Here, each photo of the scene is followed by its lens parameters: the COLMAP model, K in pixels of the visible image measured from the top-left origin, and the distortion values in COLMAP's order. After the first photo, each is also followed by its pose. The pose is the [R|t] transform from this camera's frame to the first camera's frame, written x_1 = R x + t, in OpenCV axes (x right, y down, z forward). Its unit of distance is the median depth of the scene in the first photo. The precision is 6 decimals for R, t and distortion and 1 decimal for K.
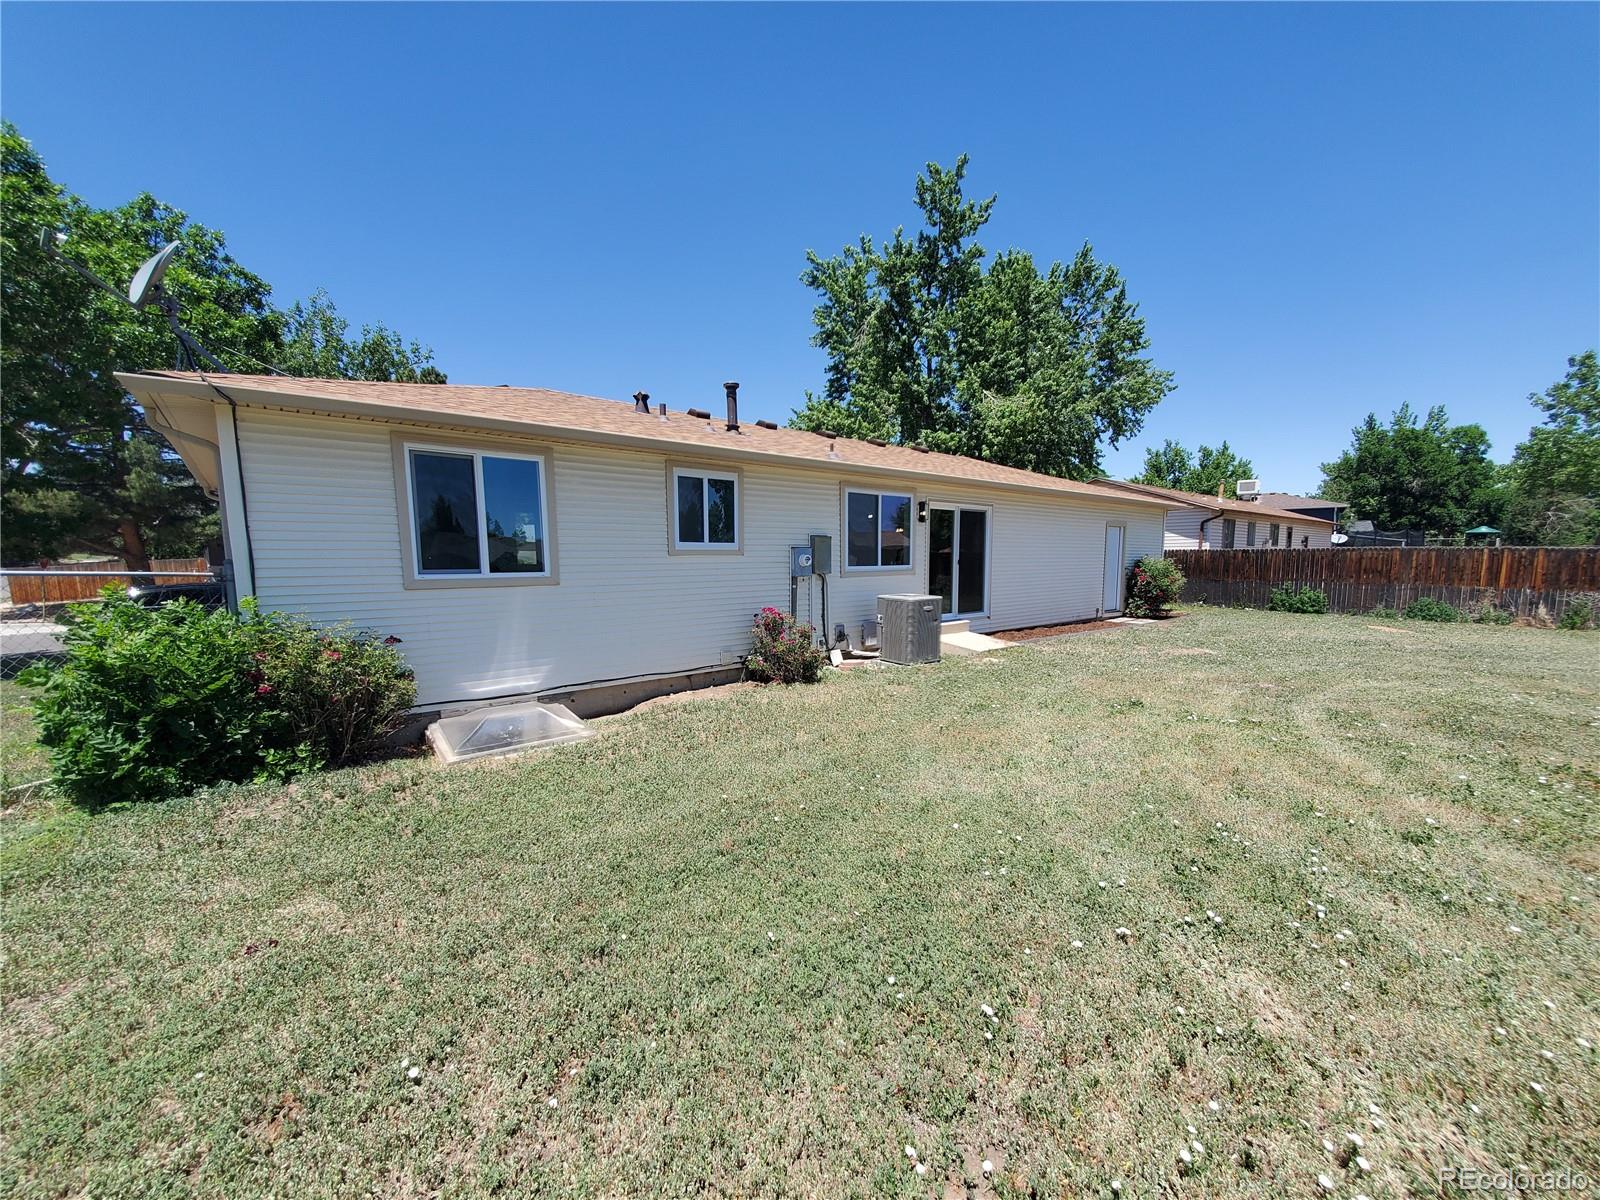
lens RADIAL K [[632.1, 0, 801.4], [0, 632.1, 631.5], [0, 0, 1]] dist [0.004494, 0.000114]
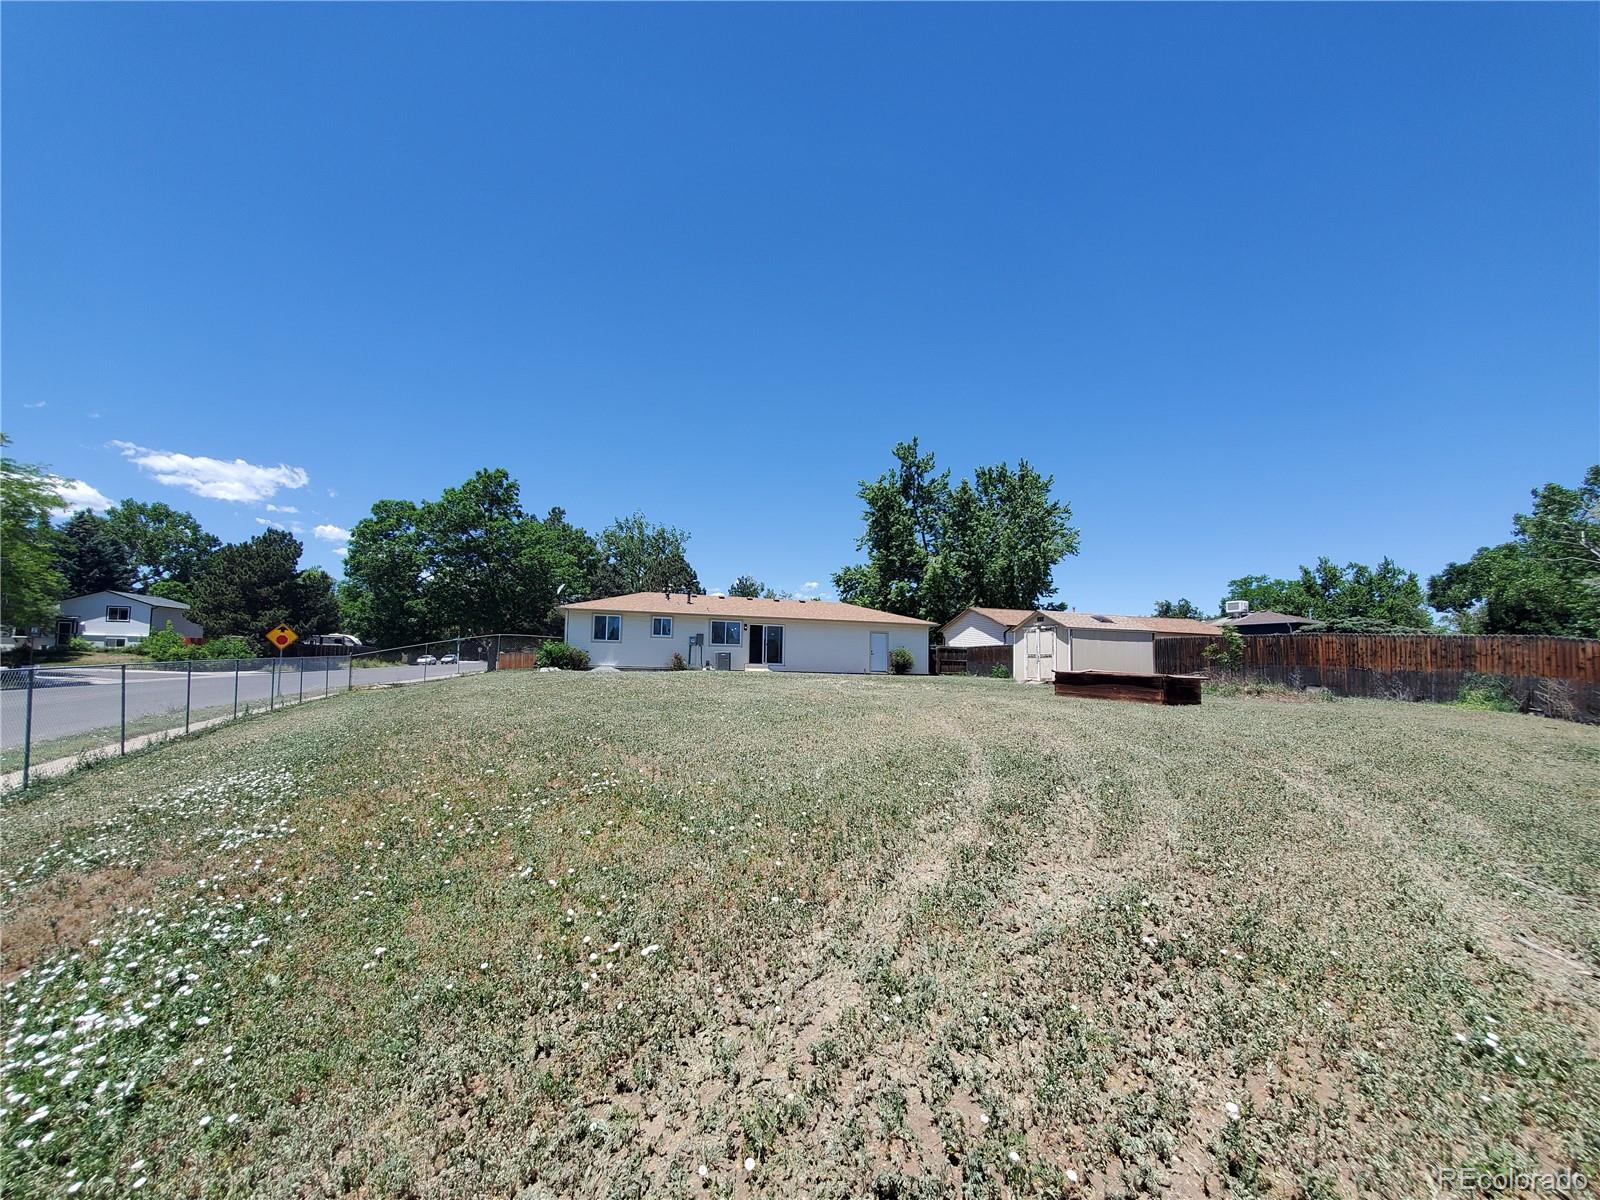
lens RADIAL K [[635.8, 0, 801.4], [0, 635.8, 660.8], [0, 0, 1]] dist [0.000226, -0.000027]
pose [[0.914542, 0.018626, -0.404062, 1.859754], [-0.073059, 0.990116, -0.119717, 0.353016], [0.397839, 0.139006, 0.906864, -1.831550]]
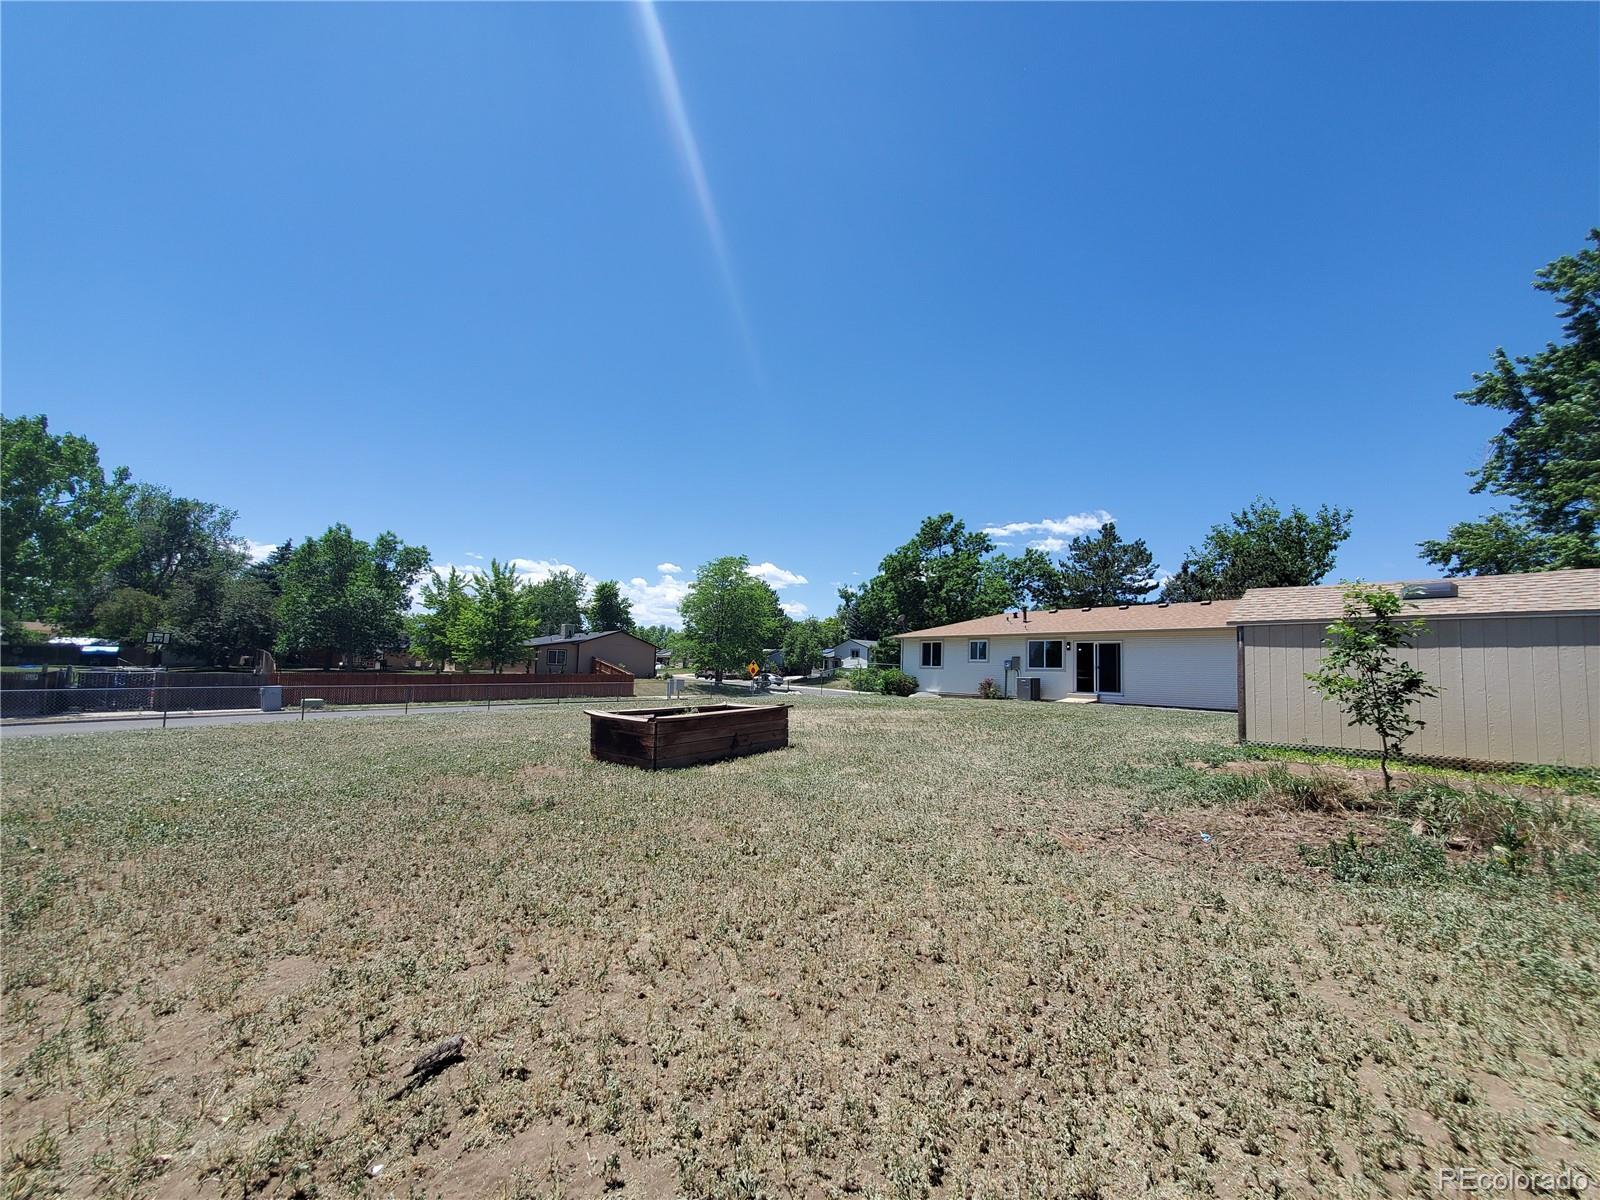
lens RADIAL K [[632.1, 0, 801.4], [0, 632.1, 631.5], [0, 0, 1]] dist [0.004494, 0.000114]
pose [[0.027604, -0.061713, -0.997712, 2.864515], [-0.148606, 0.986748, -0.065146, 0.072784], [0.988511, 0.150064, 0.018067, -0.075800]]
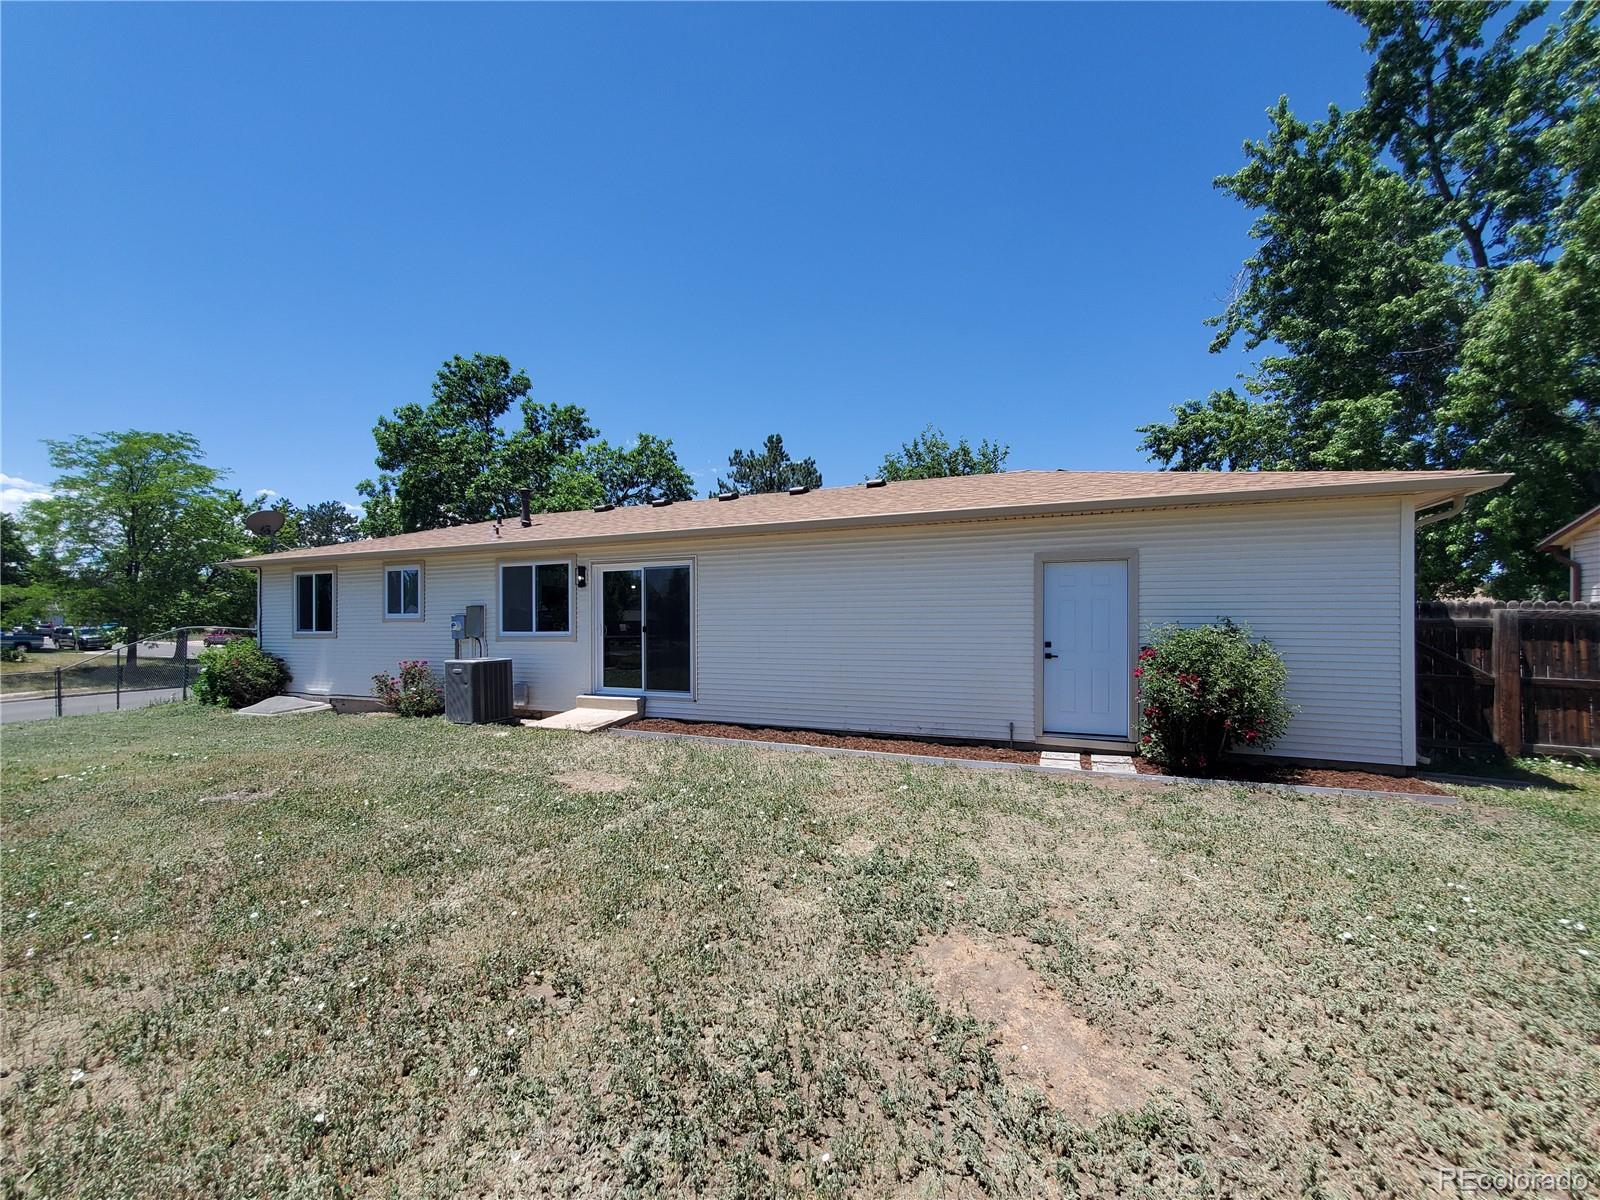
lens RADIAL K [[632.1, 0, 801.4], [0, 632.1, 631.5], [0, 0, 1]] dist [0.004494, 0.000114]
pose [[0.456382, 0.007889, -0.889749, 1.325548], [-0.106353, 0.993276, -0.045746, -0.108292], [0.883405, 0.115505, 0.454152, 0.958856]]
